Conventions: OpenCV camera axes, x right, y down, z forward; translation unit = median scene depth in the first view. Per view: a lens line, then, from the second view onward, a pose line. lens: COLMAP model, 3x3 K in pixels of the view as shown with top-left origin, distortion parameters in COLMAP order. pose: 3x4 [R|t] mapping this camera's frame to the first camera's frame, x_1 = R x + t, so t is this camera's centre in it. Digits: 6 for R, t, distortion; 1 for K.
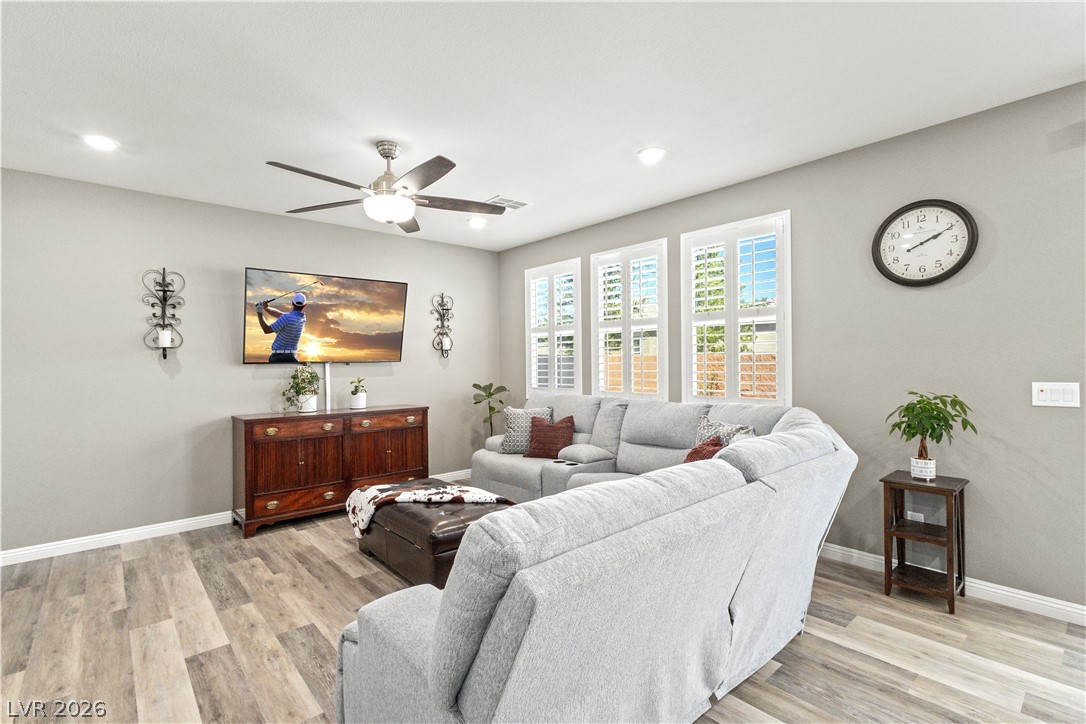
lens RADIAL K [[501.1, 0, 536.4], [0, 501.1, 356.4], [0, 0, 1]] dist [0.008807, -0.001669]
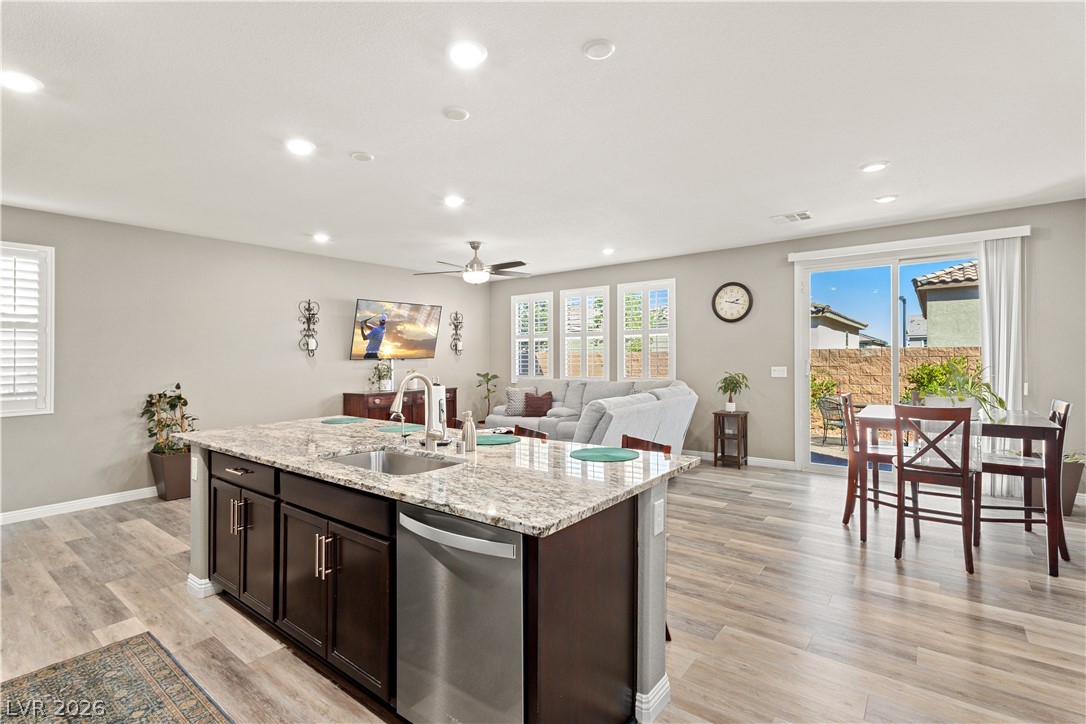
lens RADIAL K [[501.1, 0, 545.6], [0, 501.1, 354.0], [0, 0, 1]] dist [0.008807, -0.001669]
pose [[0.979808, 0.000823, 0.199939, -0.300598], [-0.001511, 0.999993, 0.003289, -0.008463], [-0.199935, -0.003525, 0.979803, -0.645616]]
